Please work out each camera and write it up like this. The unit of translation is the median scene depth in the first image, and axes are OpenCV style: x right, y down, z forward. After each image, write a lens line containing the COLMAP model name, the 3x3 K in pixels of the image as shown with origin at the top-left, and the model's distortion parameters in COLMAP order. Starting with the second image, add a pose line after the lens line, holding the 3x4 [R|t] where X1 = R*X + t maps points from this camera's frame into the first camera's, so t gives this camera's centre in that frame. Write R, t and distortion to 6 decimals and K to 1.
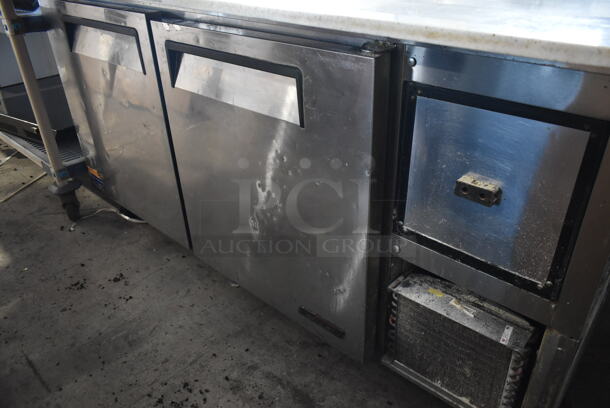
lens RADIAL K [[466.4, 0, 305.0], [0, 466.4, 204.0], [0, 0, 1]] dist [-0.017756, 0.001165]
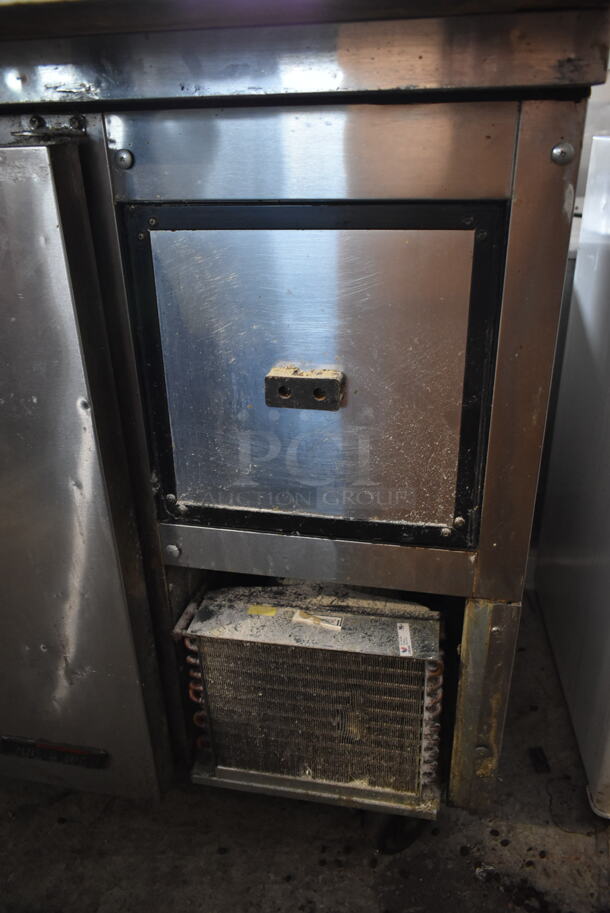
lens RADIAL K [[698.1, 0, 305.0], [0, 698.1, 456.5], [0, 0, 1]] dist [-0.017756, 0.001165]
pose [[0.857516, -0.211891, 0.468795, -0.016847], [0.256225, 0.966086, -0.032024, 0.061537], [-0.446111, 0.147578, 0.882726, 0.264294]]
